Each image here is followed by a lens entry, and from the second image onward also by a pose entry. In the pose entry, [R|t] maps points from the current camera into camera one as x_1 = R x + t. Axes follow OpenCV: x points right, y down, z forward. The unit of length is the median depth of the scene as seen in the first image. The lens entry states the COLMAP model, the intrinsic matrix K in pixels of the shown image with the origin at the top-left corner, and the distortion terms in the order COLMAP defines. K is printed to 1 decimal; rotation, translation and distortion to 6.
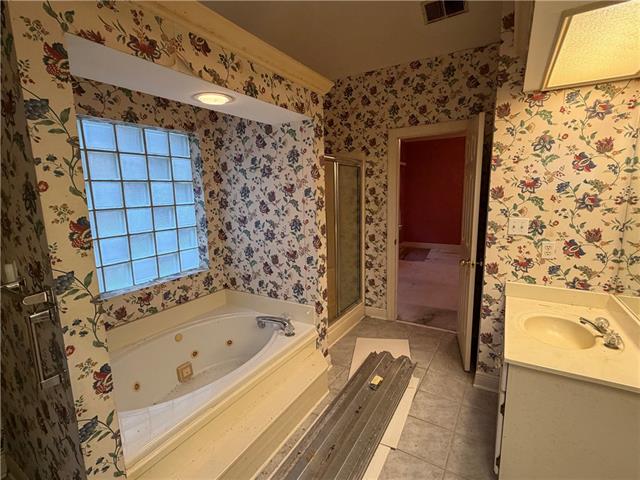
lens RADIAL K [[306.5, 0, 320.2], [0, 306.5, 240.6], [0, 0, 1]] dist [-0.000847, -0.000153]
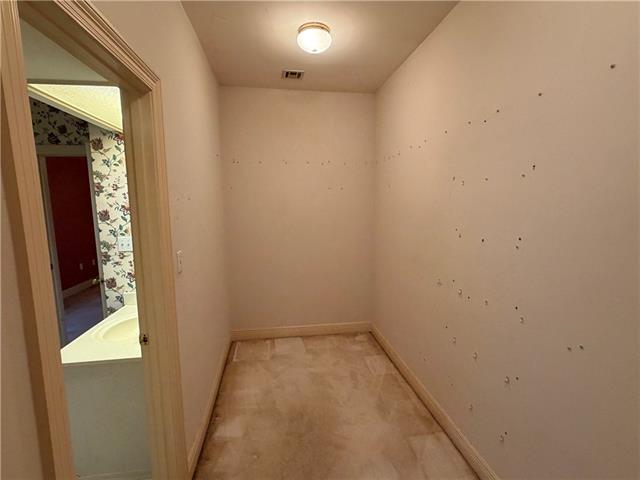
lens RADIAL K [[306.5, 0, 320.6], [0, 306.5, 238.7], [0, 0, 1]] dist [-0.000847, -0.000153]
pose [[0.766974, -0.066104, 0.638264, 0.466980], [0.099110, 0.994947, -0.016052, 0.025082], [-0.633978, 0.075570, 0.769650, -0.364253]]
